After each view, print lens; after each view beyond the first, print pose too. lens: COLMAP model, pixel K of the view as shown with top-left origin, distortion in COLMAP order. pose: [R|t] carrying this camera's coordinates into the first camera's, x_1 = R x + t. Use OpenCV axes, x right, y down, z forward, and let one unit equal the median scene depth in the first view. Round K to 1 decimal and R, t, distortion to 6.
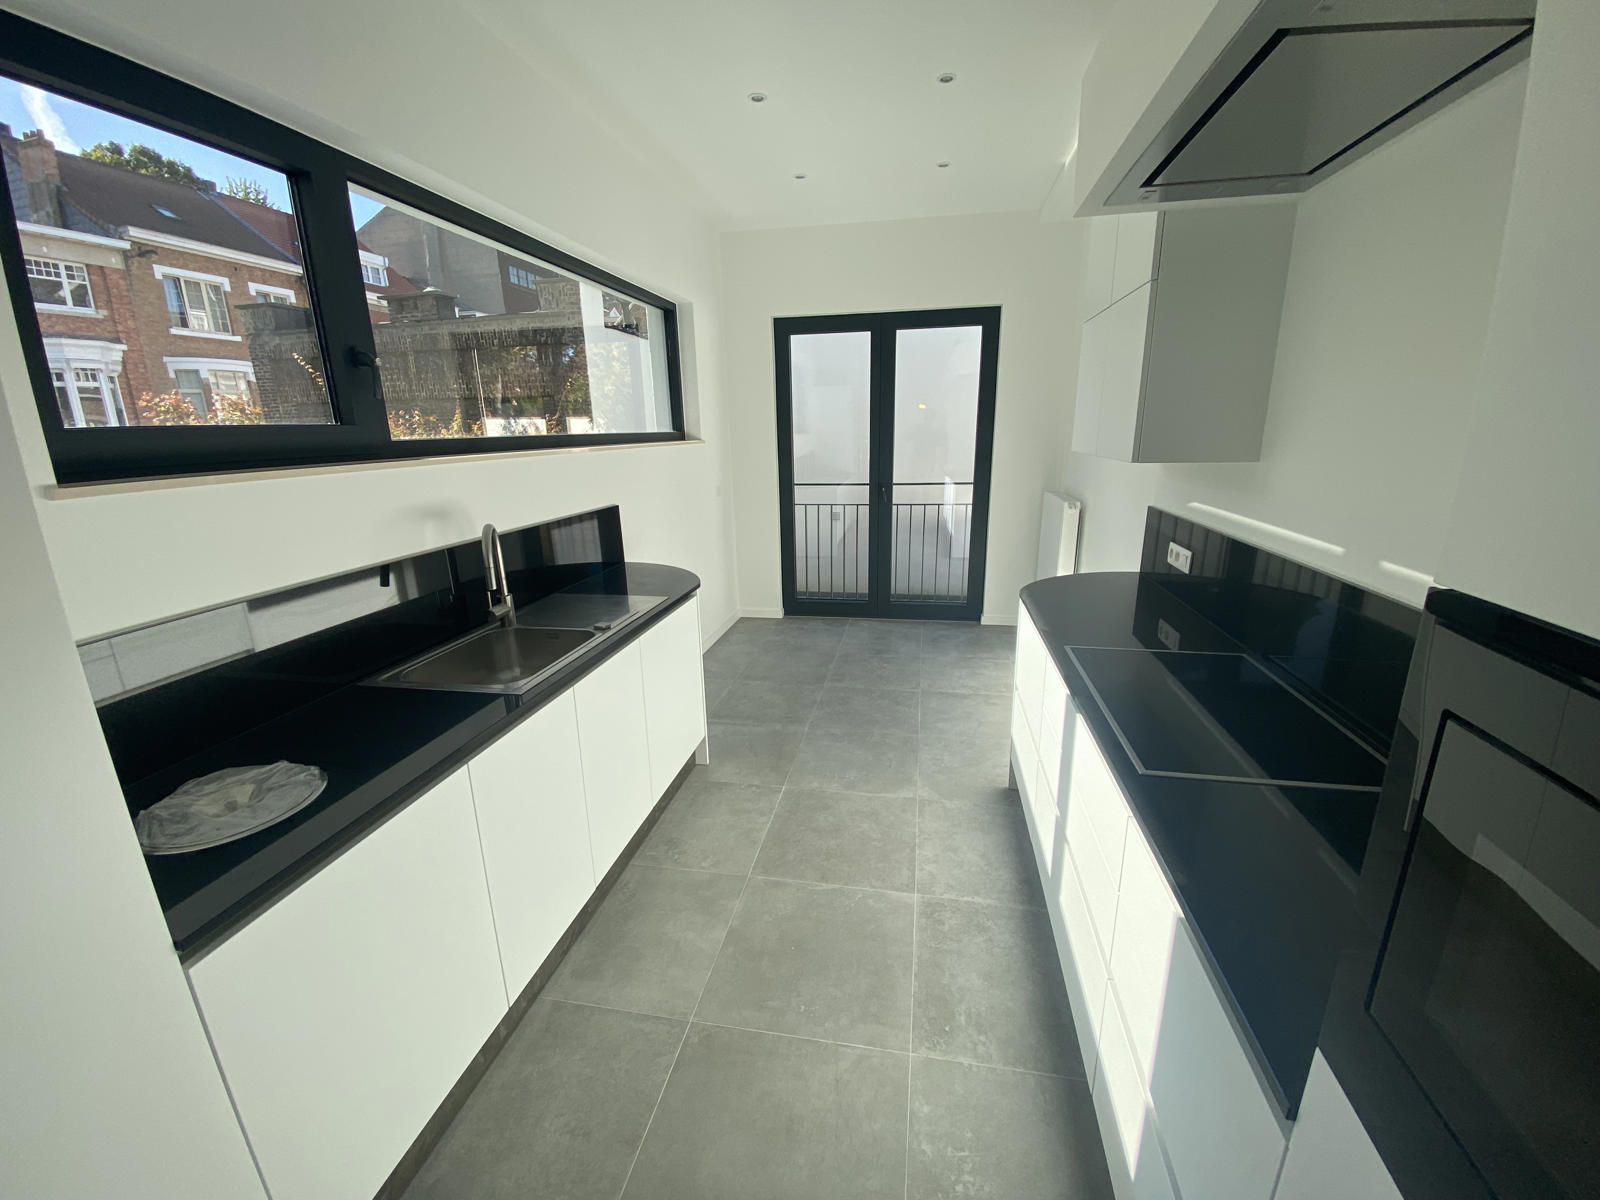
lens RADIAL K [[642.6, 0, 800.1], [0, 642.6, 598.6], [0, 0, 1]] dist [0.003824, -0.007842]
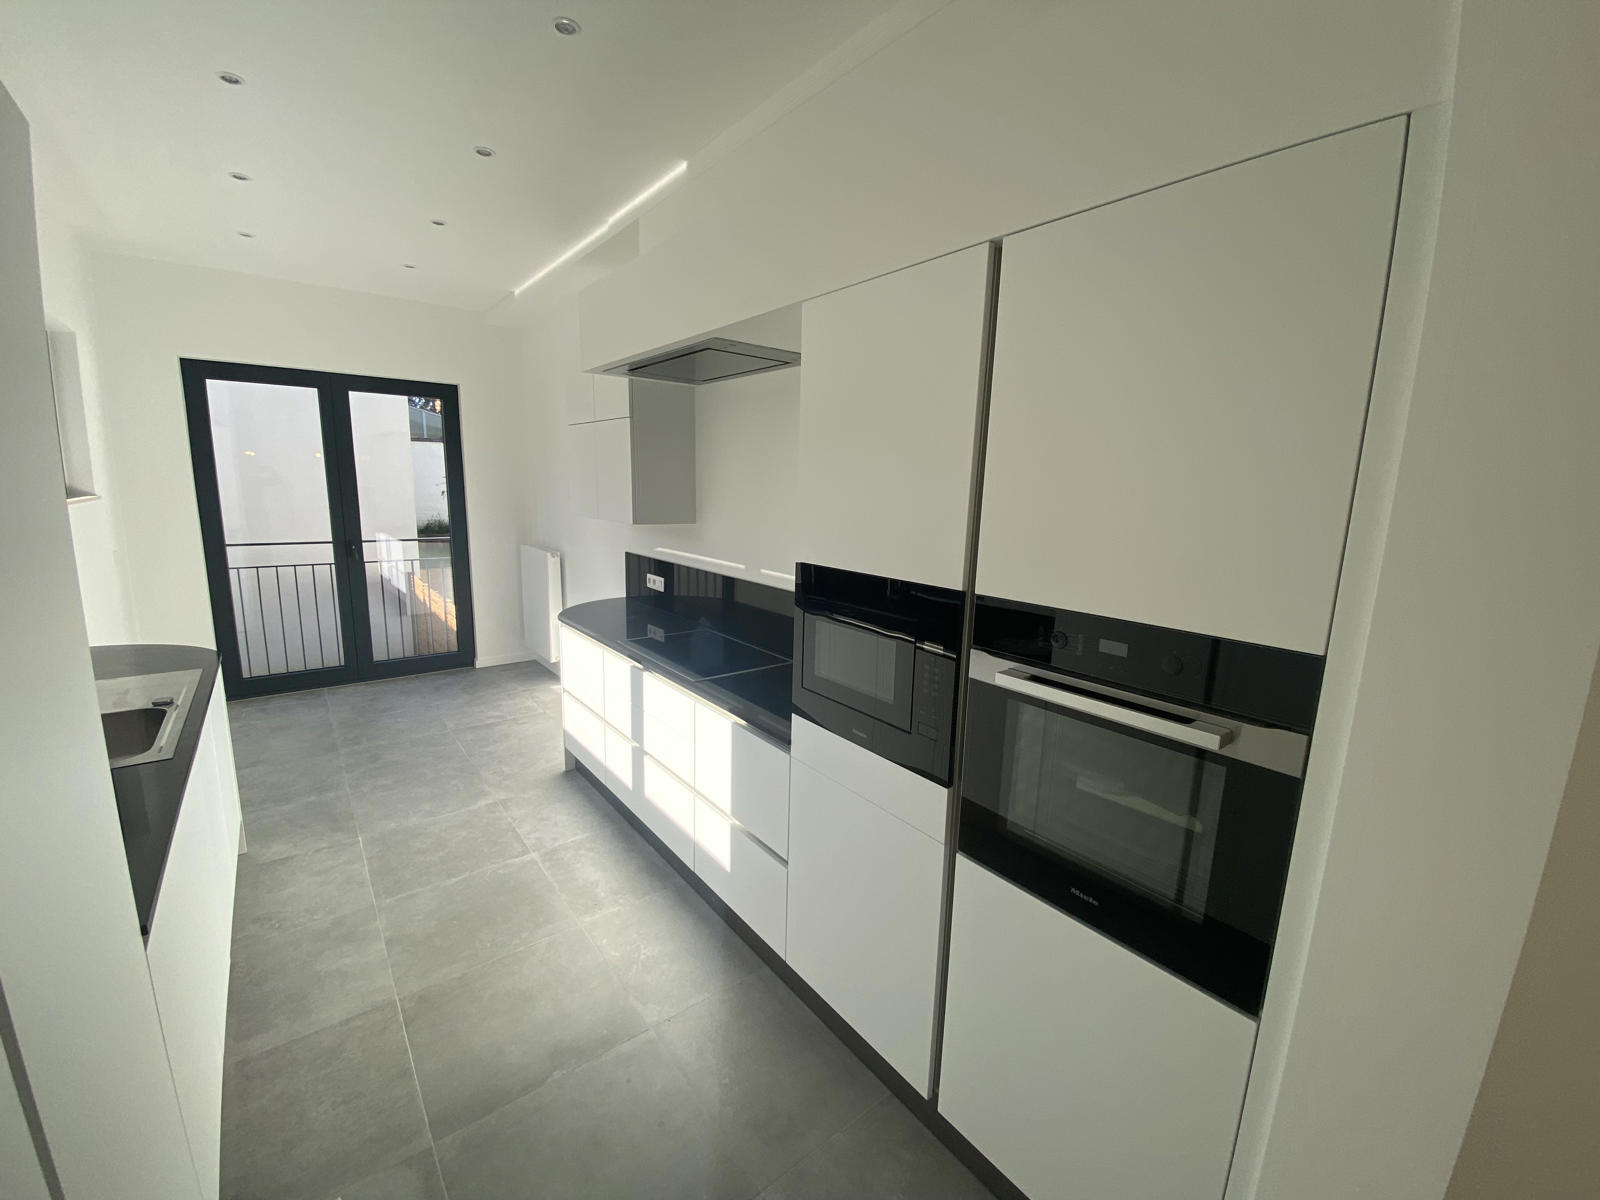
lens RADIAL K [[656.6, 0, 791.6], [0, 656.6, 595.5], [0, 0, 1]] dist [-0.017502, -0.001244]
pose [[0.666189, -0.092551, 0.740018, -0.280335], [0.155697, 0.987665, -0.016640, 0.033827], [-0.729349, 0.126304, 0.672381, -0.234873]]
